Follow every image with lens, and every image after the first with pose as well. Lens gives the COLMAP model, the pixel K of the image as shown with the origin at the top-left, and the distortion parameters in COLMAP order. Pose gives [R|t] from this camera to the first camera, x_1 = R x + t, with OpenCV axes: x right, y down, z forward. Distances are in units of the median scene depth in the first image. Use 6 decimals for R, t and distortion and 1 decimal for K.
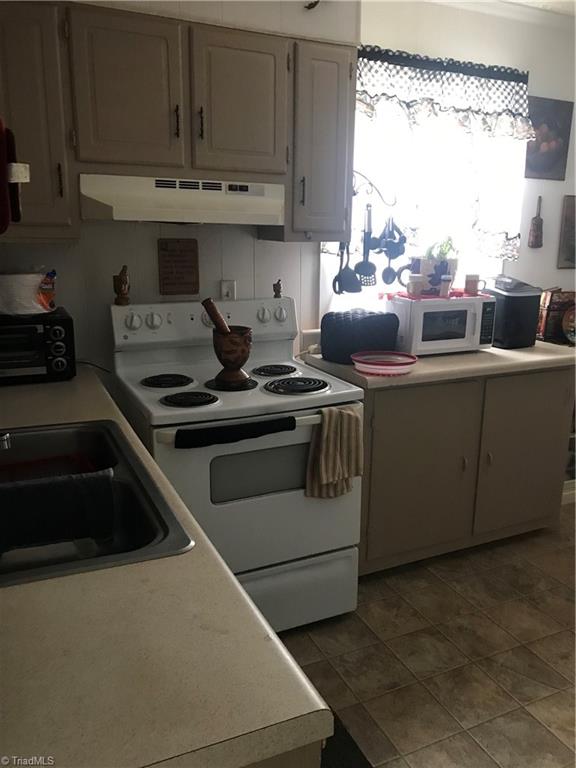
lens RADIAL K [[628.9, 0, 294.7], [0, 628.9, 385.5], [0, 0, 1]] dist [0.006051, -0.001445]
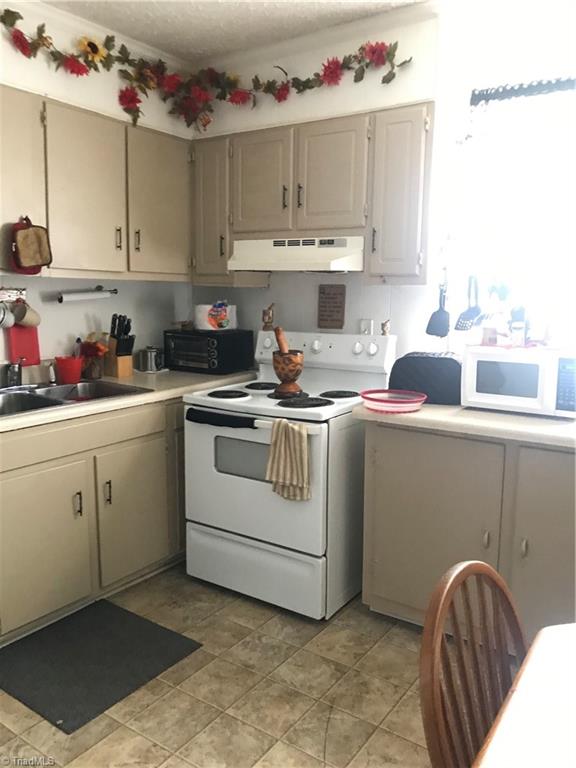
lens RADIAL K [[628.9, 0, 302.3], [0, 628.9, 393.1], [0, 0, 1]] dist [0.006051, -0.001445]
pose [[0.502140, 0.133811, -0.854371, 0.988408], [-0.208199, 0.977603, 0.030747, -0.051961], [0.839350, 0.162440, 0.518752, 0.368757]]
